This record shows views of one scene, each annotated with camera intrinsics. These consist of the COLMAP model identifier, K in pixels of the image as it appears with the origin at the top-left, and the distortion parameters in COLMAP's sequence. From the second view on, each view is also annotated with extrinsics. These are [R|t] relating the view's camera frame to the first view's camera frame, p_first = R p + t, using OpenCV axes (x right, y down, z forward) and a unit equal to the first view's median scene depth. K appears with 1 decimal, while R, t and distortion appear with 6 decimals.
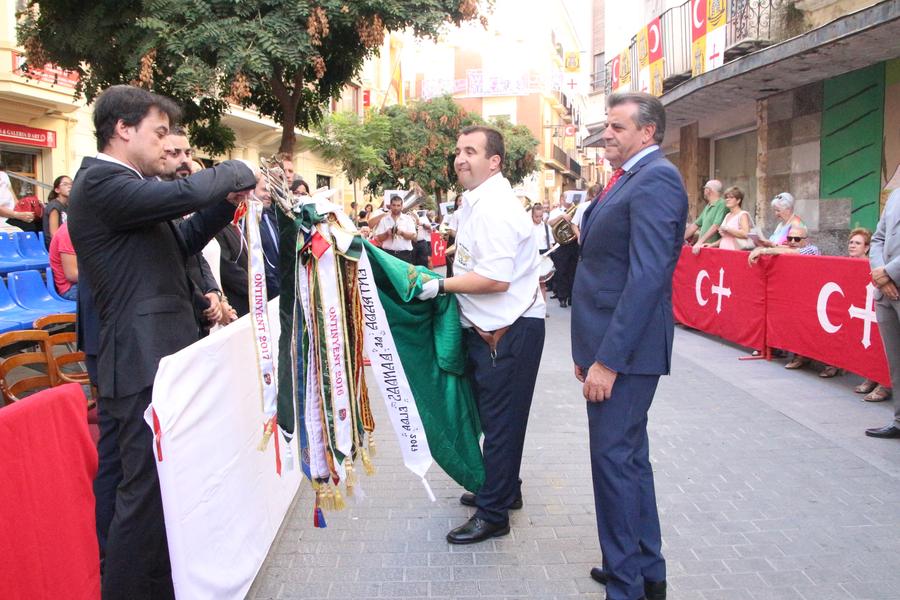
lens RADIAL K [[736.9, 0, 448.9], [0, 736.9, 302.7], [0, 0, 1]] dist [-0.160792, 0.102023]
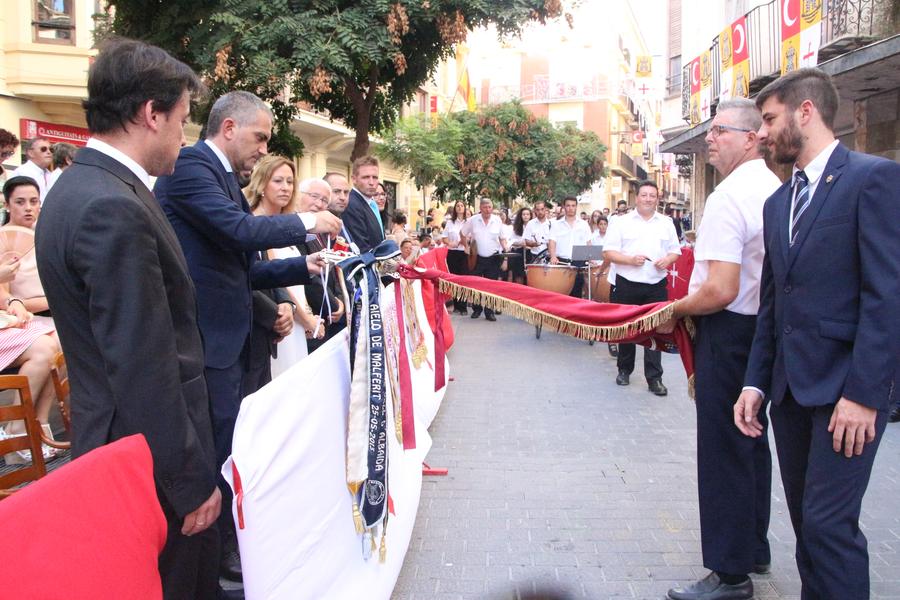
lens RADIAL K [[736.9, 0, 453.1], [0, 736.9, 284.2], [0, 0, 1]] dist [-0.160792, 0.102023]
pose [[0.996964, 0.011669, -0.076989, -0.014438], [-0.014294, 0.999332, -0.033643, -0.002908], [0.076545, 0.034641, 0.996464, 0.027819]]
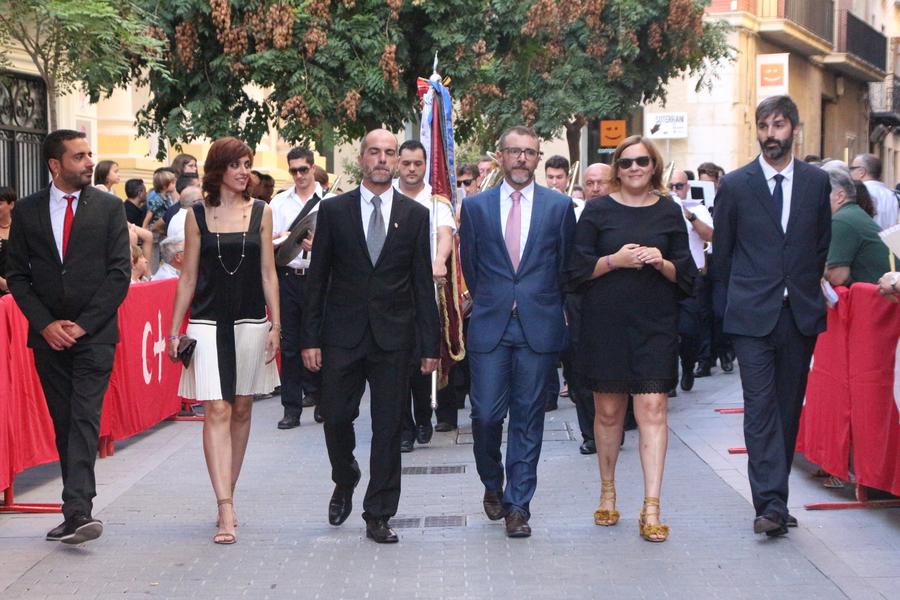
lens RADIAL K [[2240.5, 0, 432.8], [0, 2240.5, 319.5], [0, 0, 1]] dist [0.384697, 0.000000]
pose [[0.999520, 0.000353, -0.030993, 0.068883], [-0.002347, 0.997926, -0.064325, -0.013333], [0.030906, 0.064367, 0.997448, 0.081291]]
